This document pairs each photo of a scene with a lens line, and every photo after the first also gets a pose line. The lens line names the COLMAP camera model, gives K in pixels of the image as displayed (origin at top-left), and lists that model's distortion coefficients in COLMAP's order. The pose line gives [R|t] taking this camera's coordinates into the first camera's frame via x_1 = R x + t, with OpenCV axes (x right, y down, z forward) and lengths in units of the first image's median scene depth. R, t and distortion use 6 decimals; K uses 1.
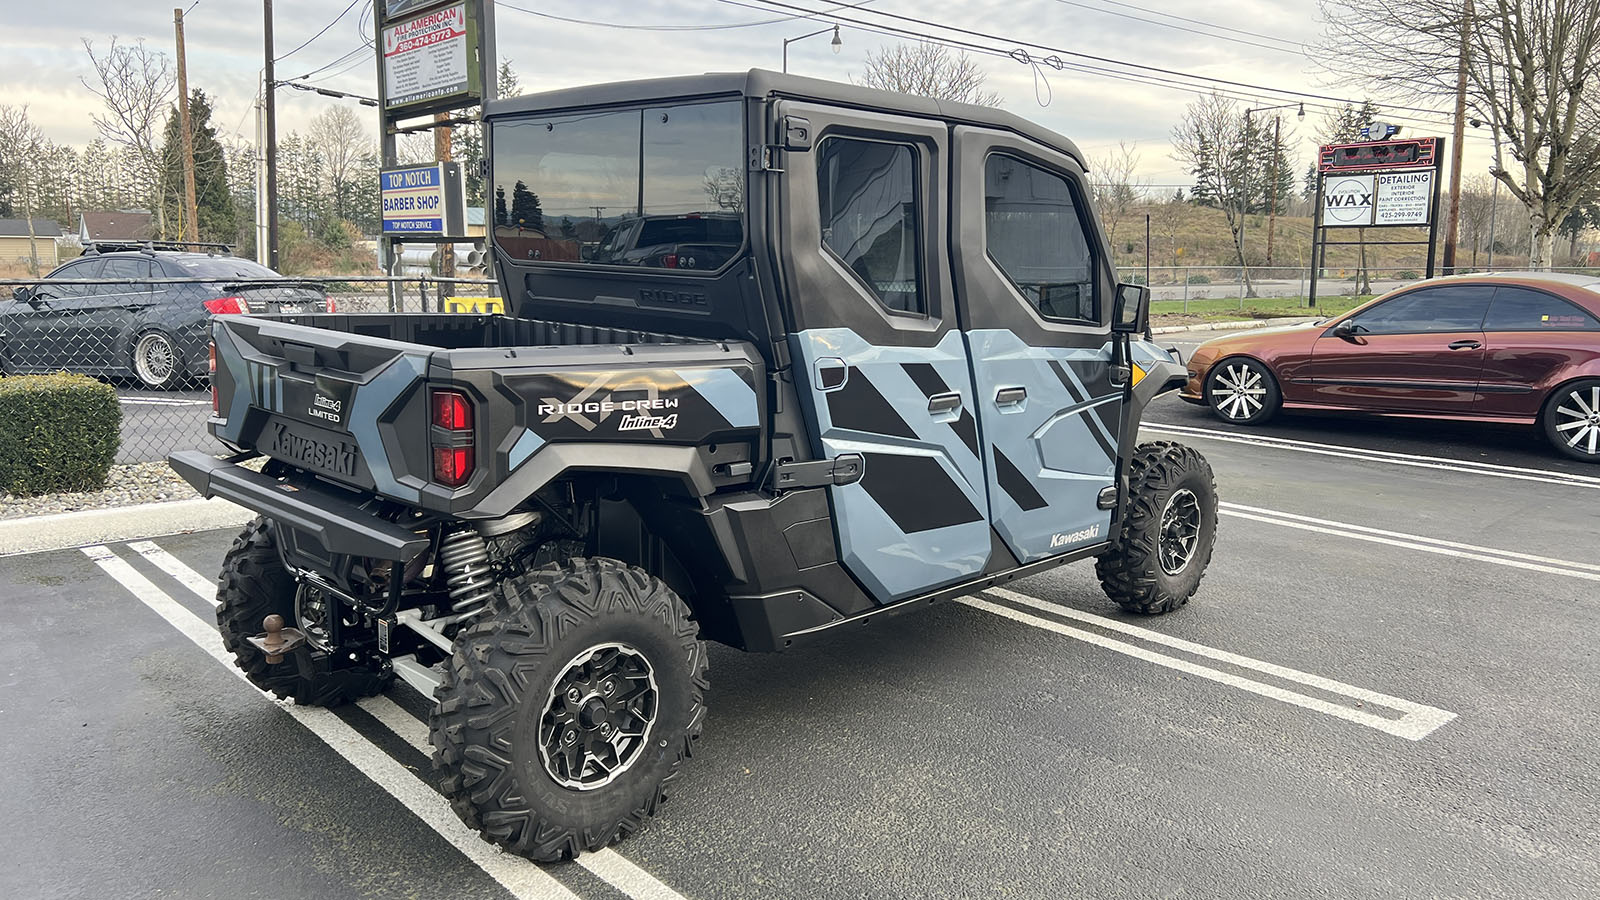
lens RADIAL K [[1206.2, 0, 791.0], [0, 1206.2, 435.1], [0, 0, 1]] dist [0.057365, -0.059927]
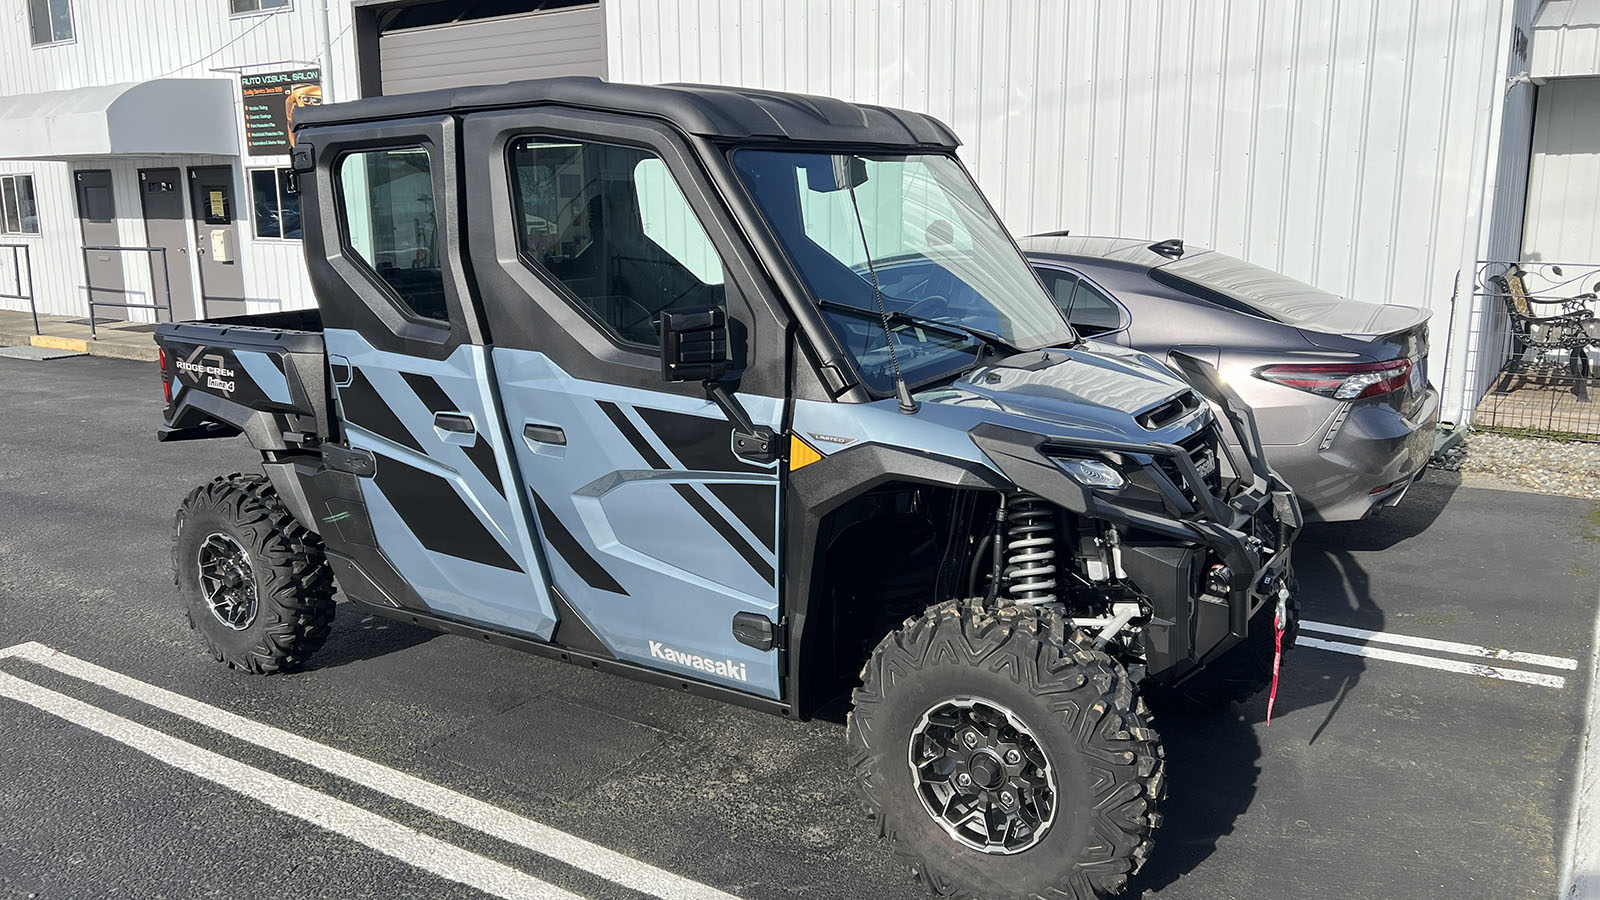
lens RADIAL K [[1206.2, 0, 790.1], [0, 1206.2, 440.9], [0, 0, 1]] dist [0.057365, -0.059927]
pose [[0.177597, 0.159363, -0.971114, 1.119163], [-0.119779, 0.982965, 0.139403, -0.180207], [0.976787, 0.091562, 0.193660, 1.123171]]
